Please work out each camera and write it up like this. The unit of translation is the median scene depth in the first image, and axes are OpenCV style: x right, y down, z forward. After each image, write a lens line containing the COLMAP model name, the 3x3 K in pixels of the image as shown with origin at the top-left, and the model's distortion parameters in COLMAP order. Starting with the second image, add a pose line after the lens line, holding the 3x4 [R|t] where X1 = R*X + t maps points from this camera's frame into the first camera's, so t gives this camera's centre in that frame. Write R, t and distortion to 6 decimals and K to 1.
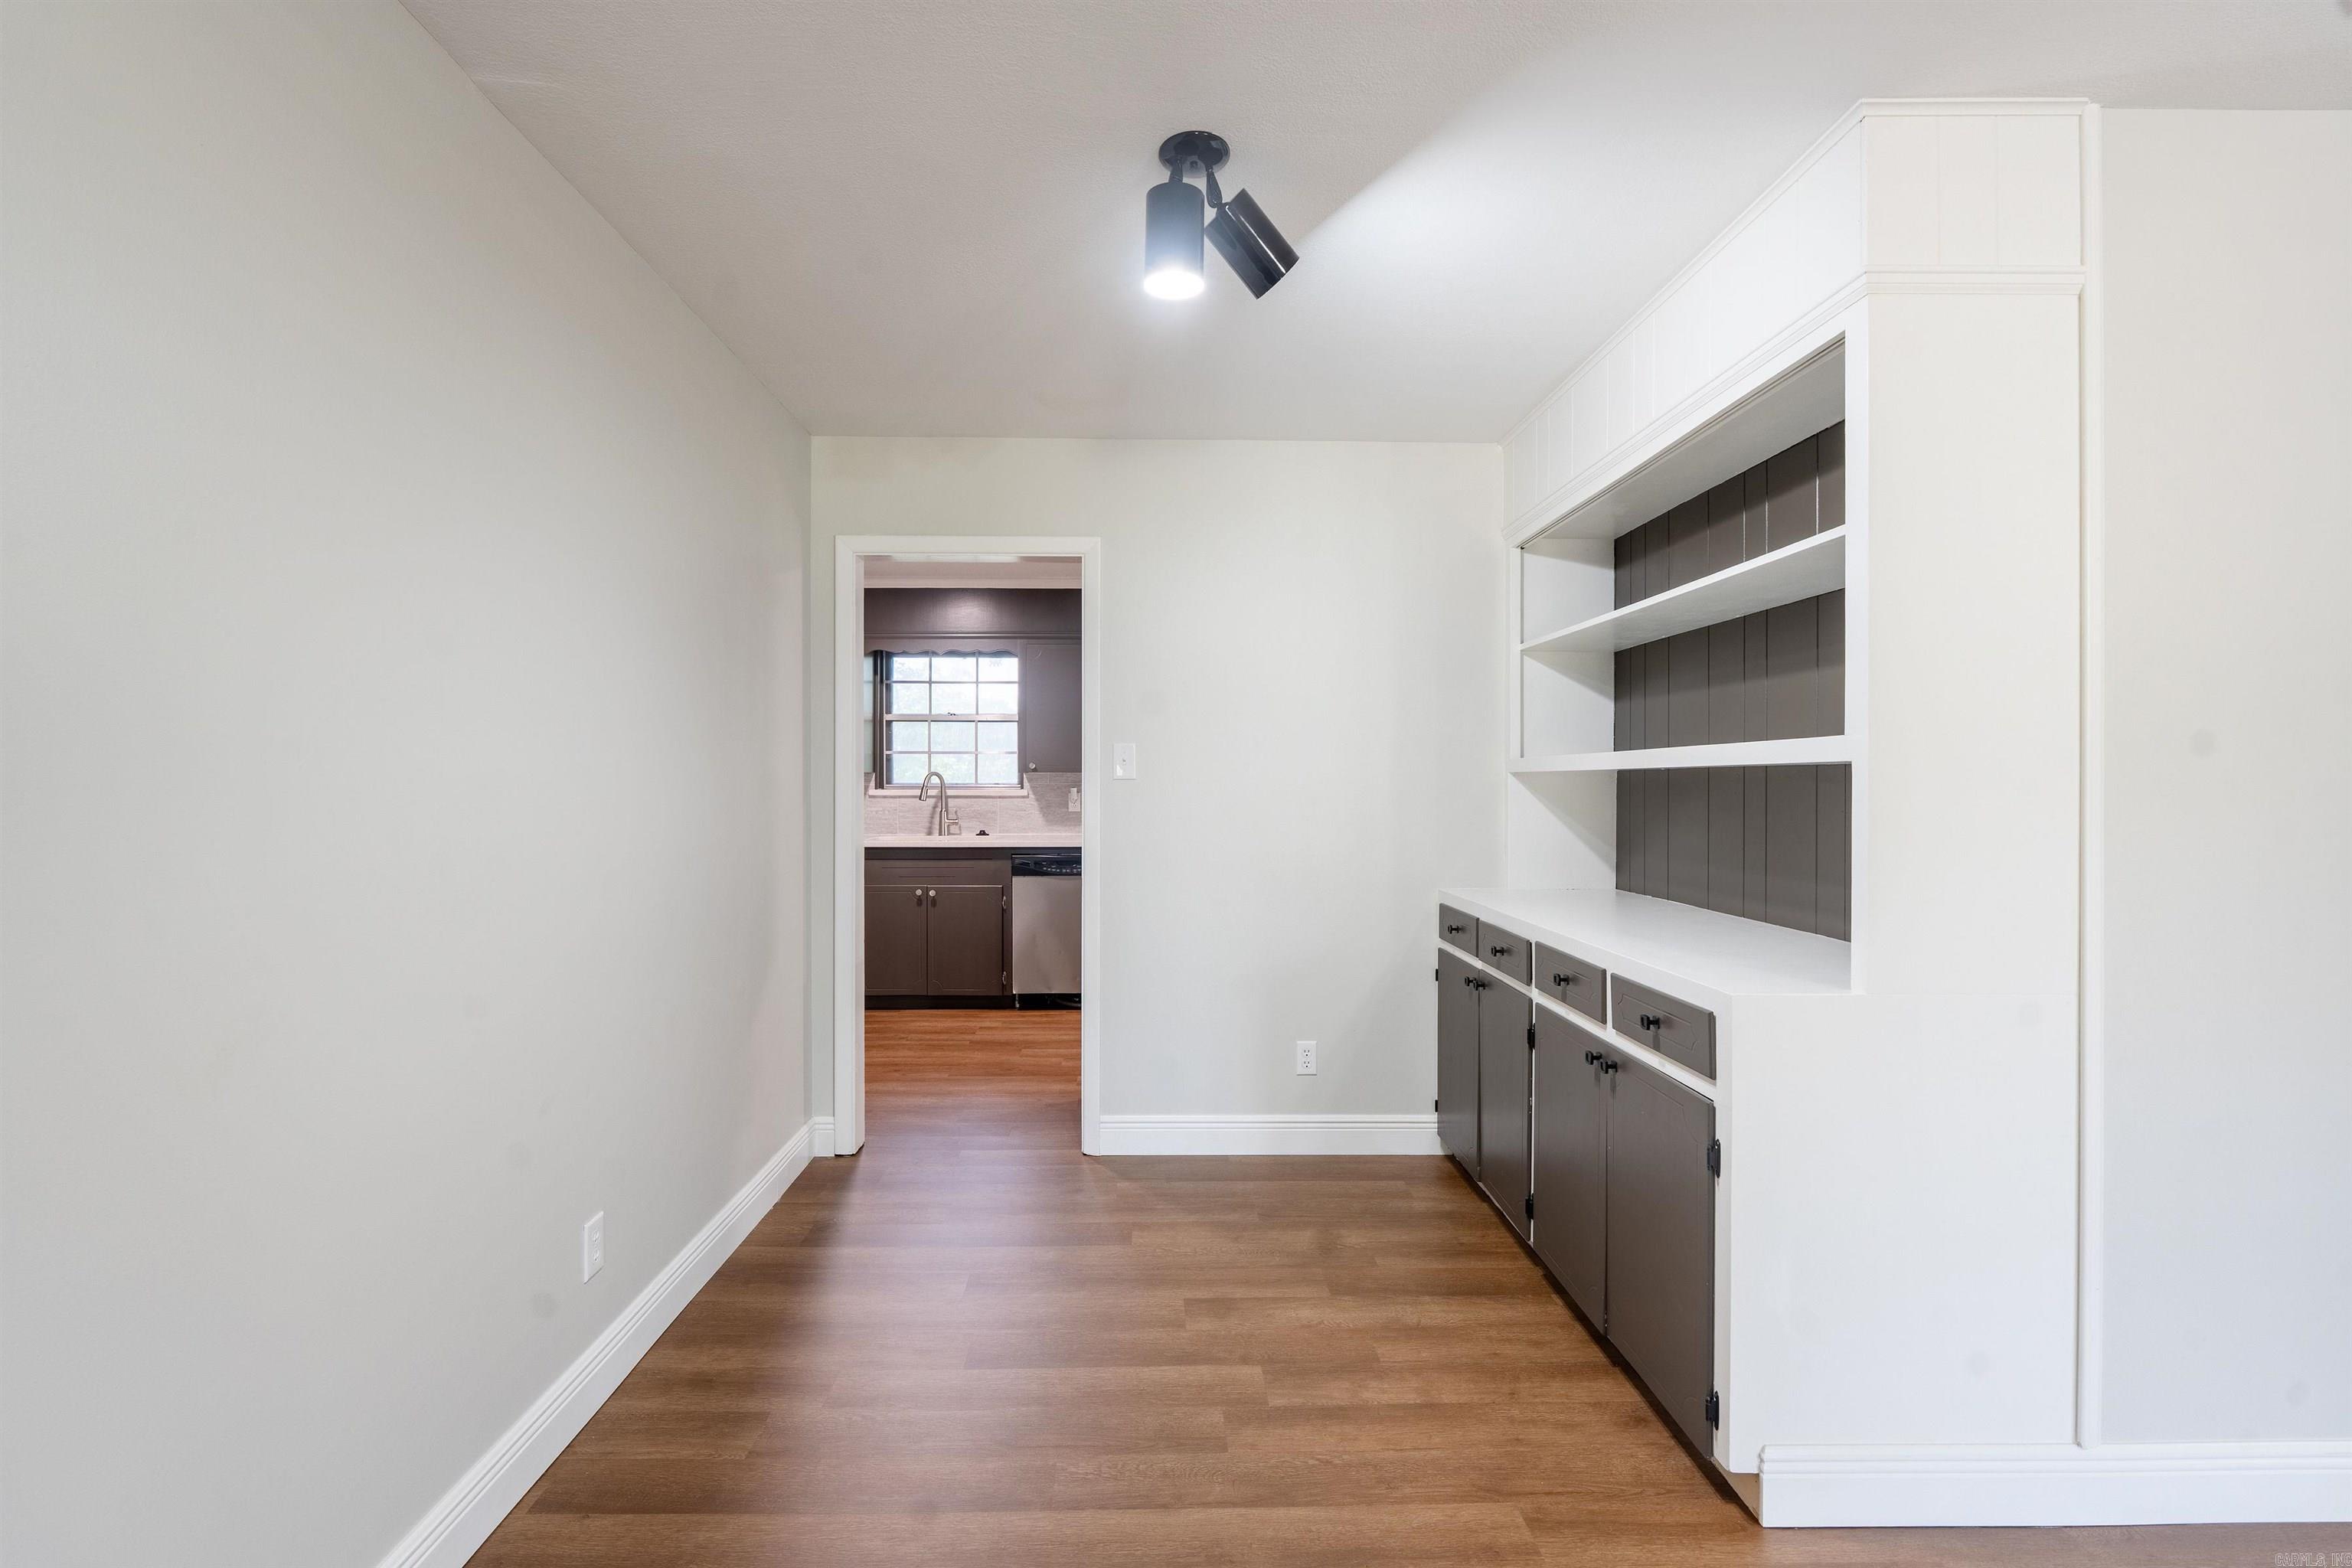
lens RADIAL K [[1068.5, 0, 1145.5], [0, 1068.5, 781.0], [0, 0, 1]] dist [-0.008269, 0.004594]
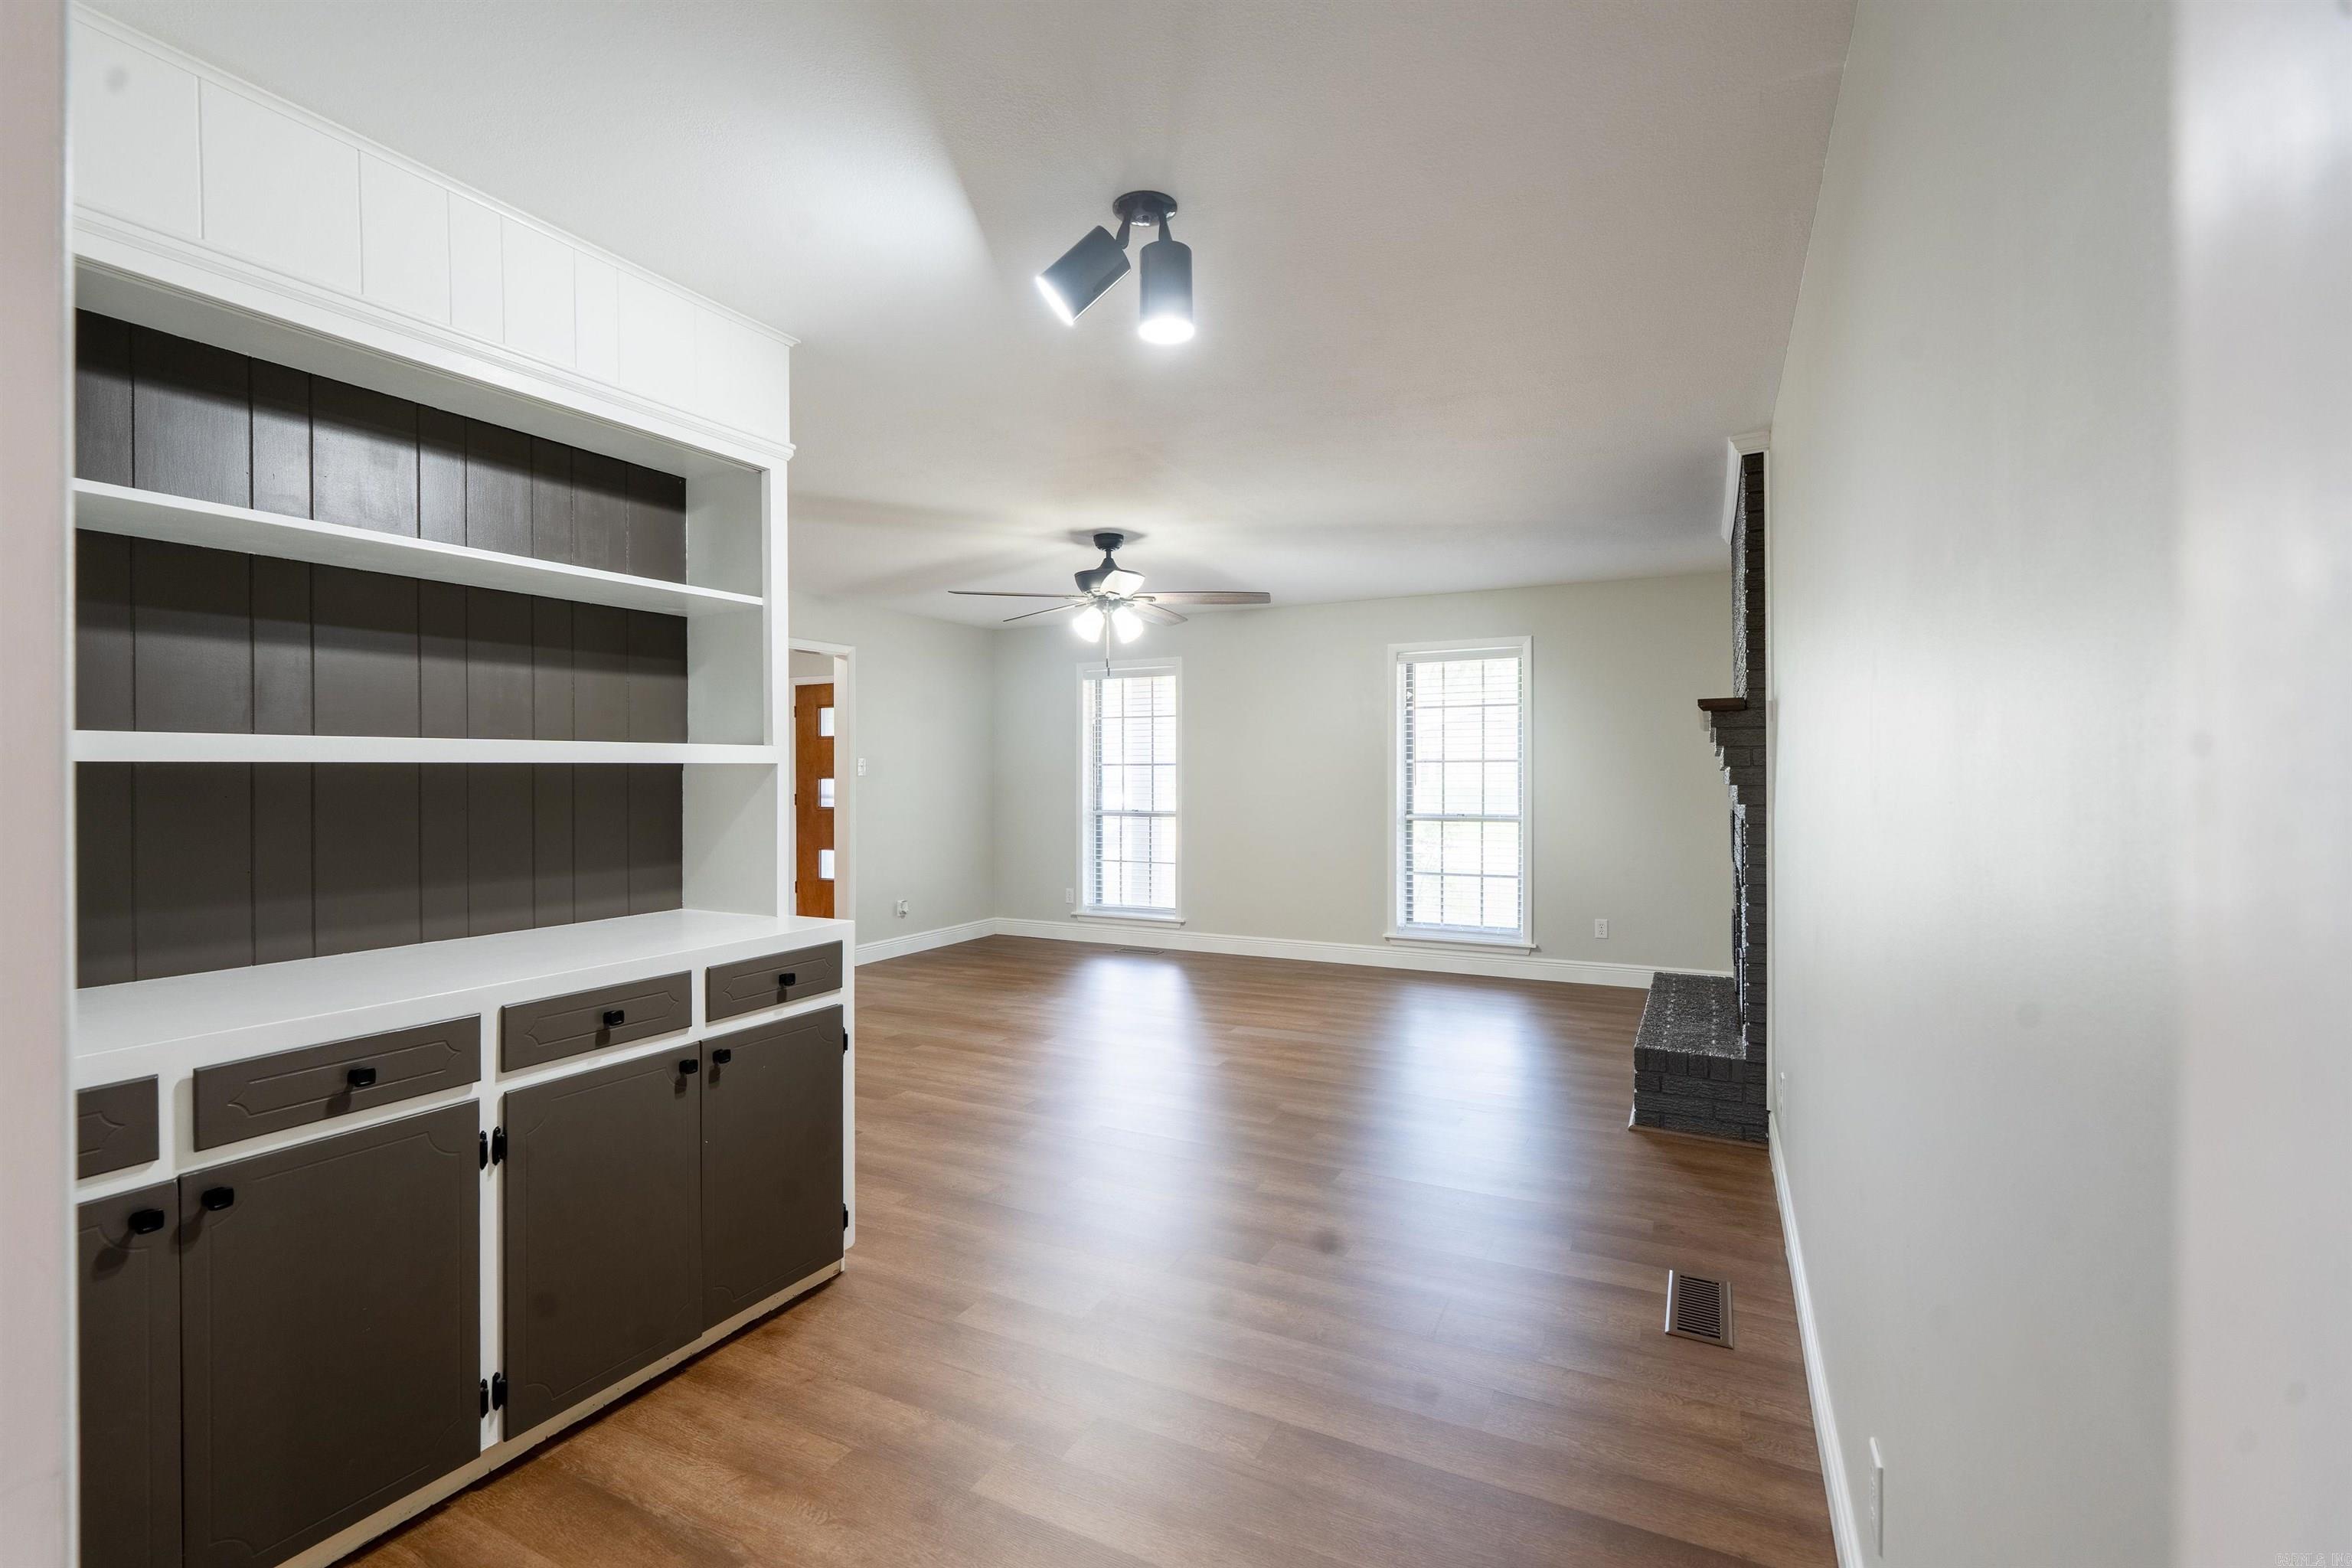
lens RADIAL K [[1068.5, 0, 1160.8], [0, 1068.5, 787.4], [0, 0, 1]] dist [-0.008269, 0.004594]
pose [[-0.884719, -0.007019, 0.466071, -0.160436], [0.000674, 0.999866, 0.016338, -0.003440], [-0.466124, 0.014769, -0.884596, 0.655578]]
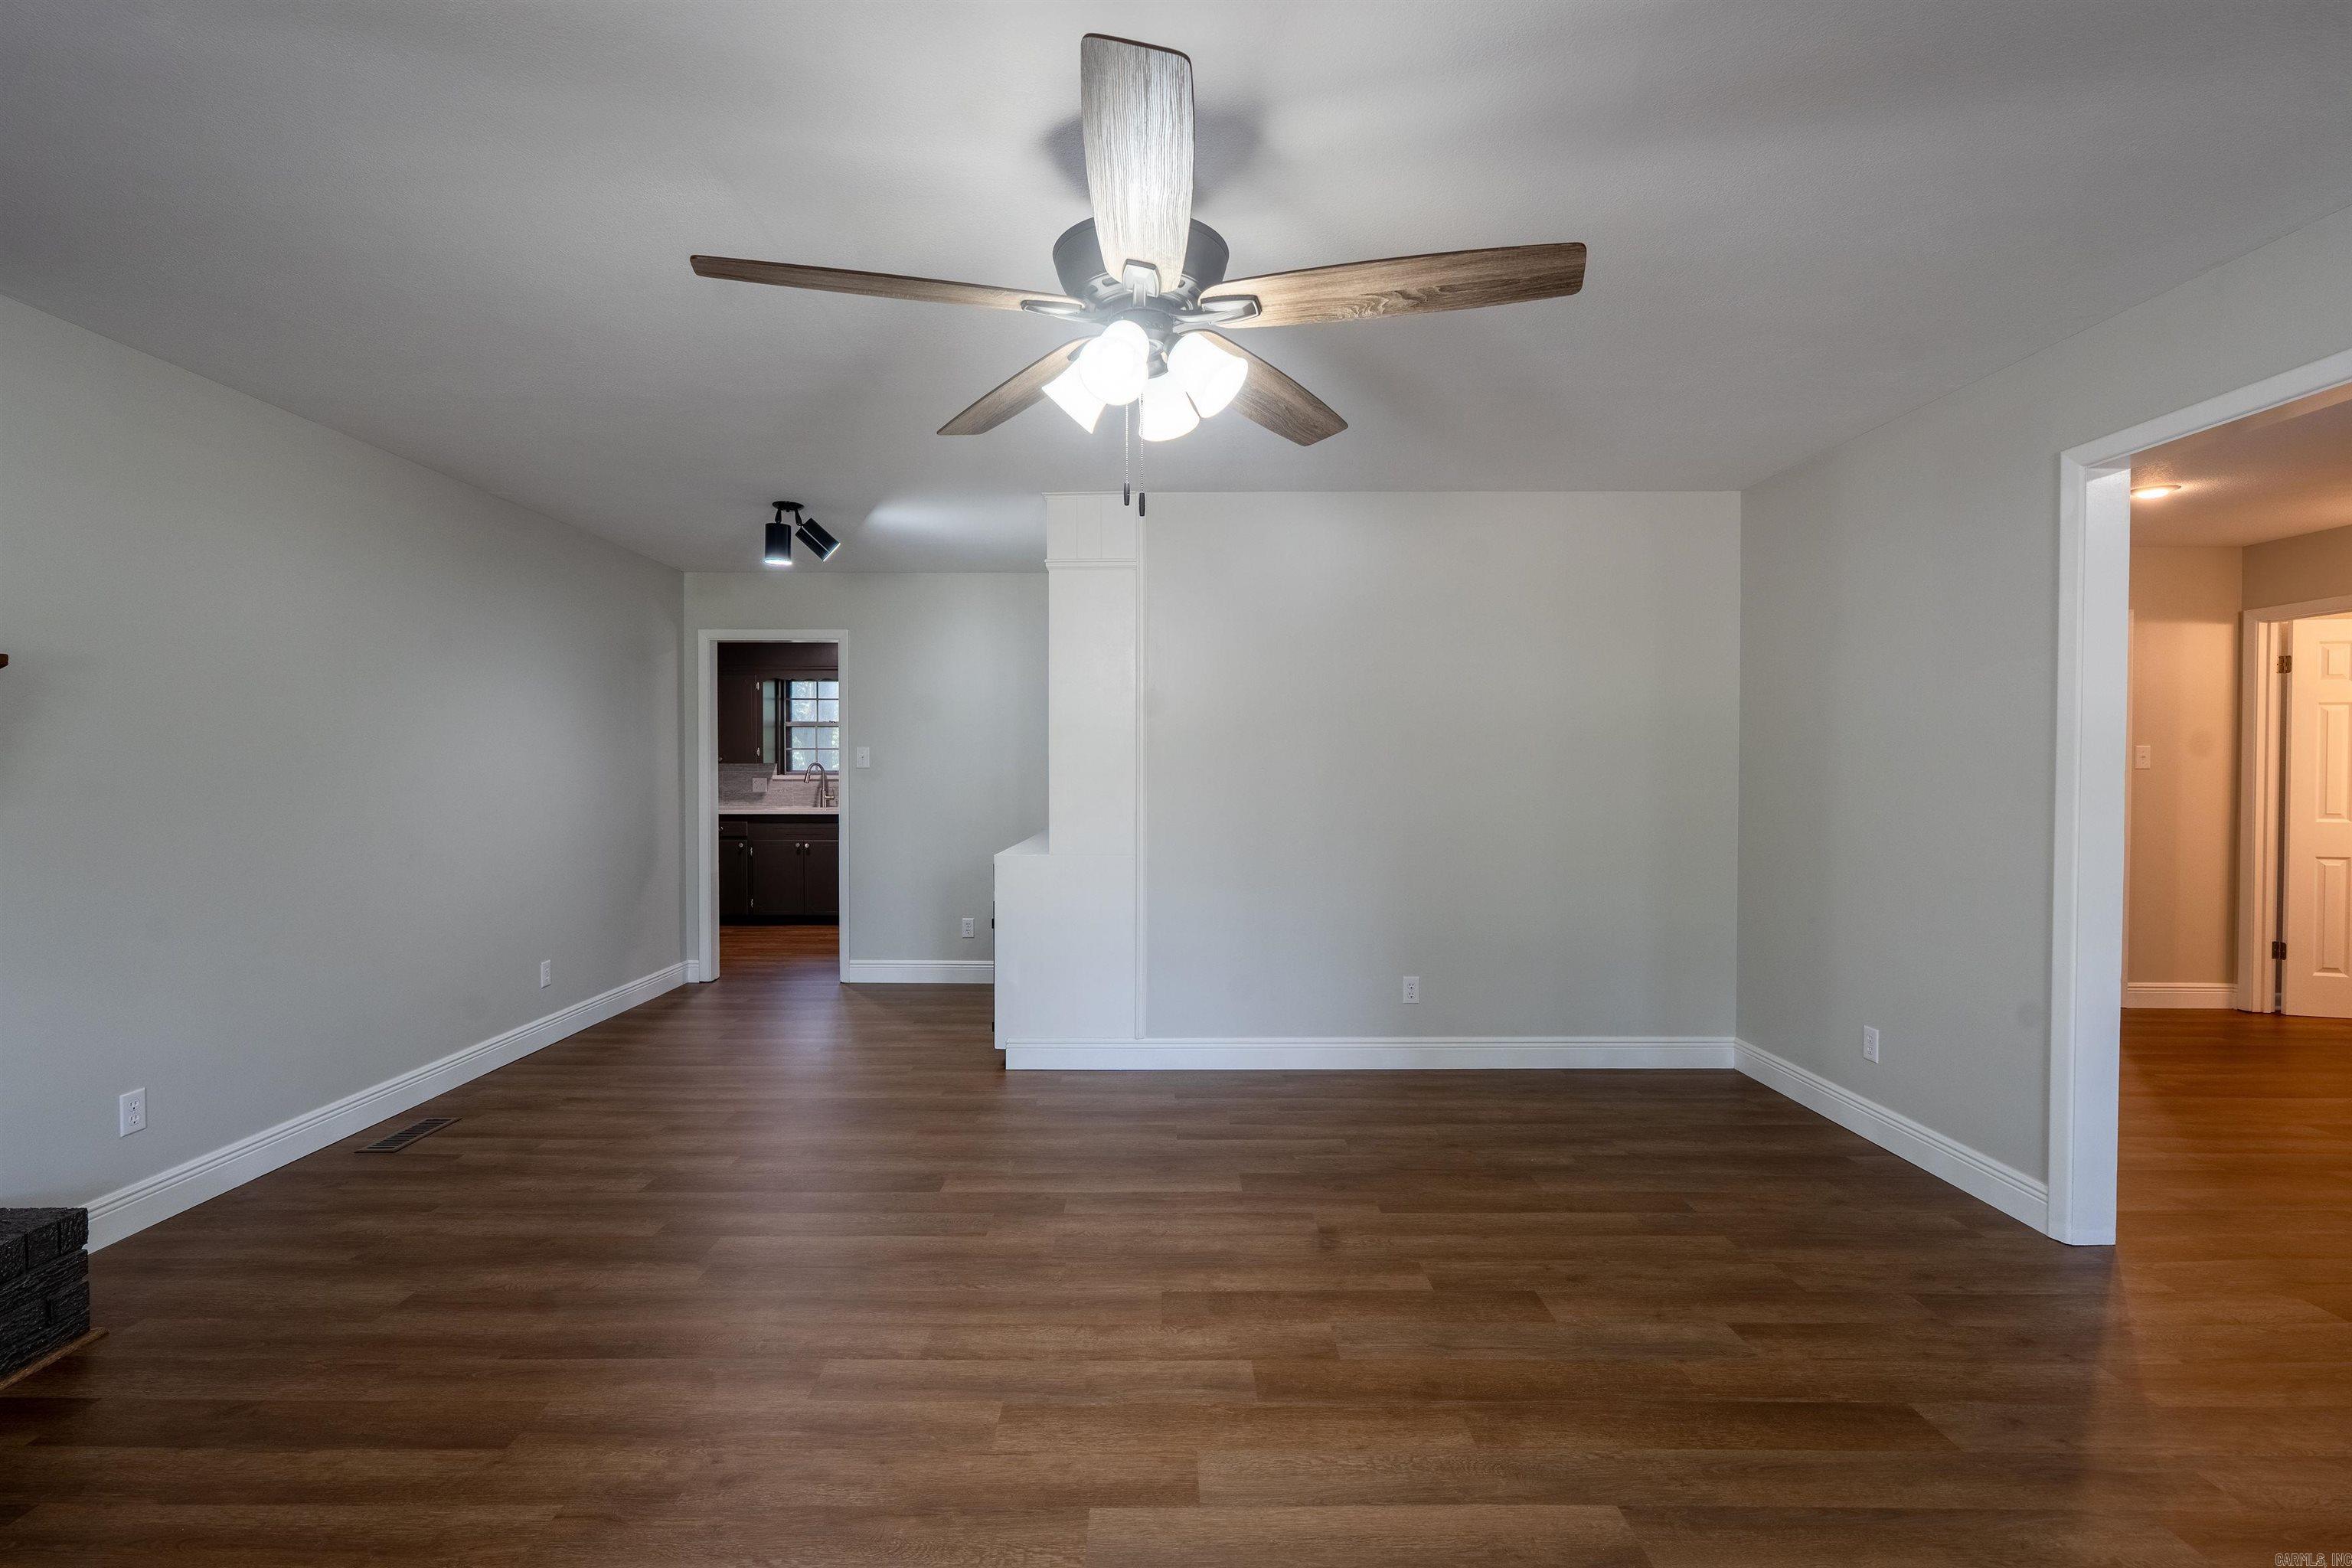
lens RADIAL K [[1068.5, 0, 1141.5], [0, 1068.5, 774.5], [0, 0, 1]] dist [-0.008269, 0.004594]
pose [[0.999628, 0.000453, -0.027256, 0.296945], [-0.000360, 0.999994, 0.003423, 0.002271], [0.027258, -0.003412, 0.999623, -0.450372]]
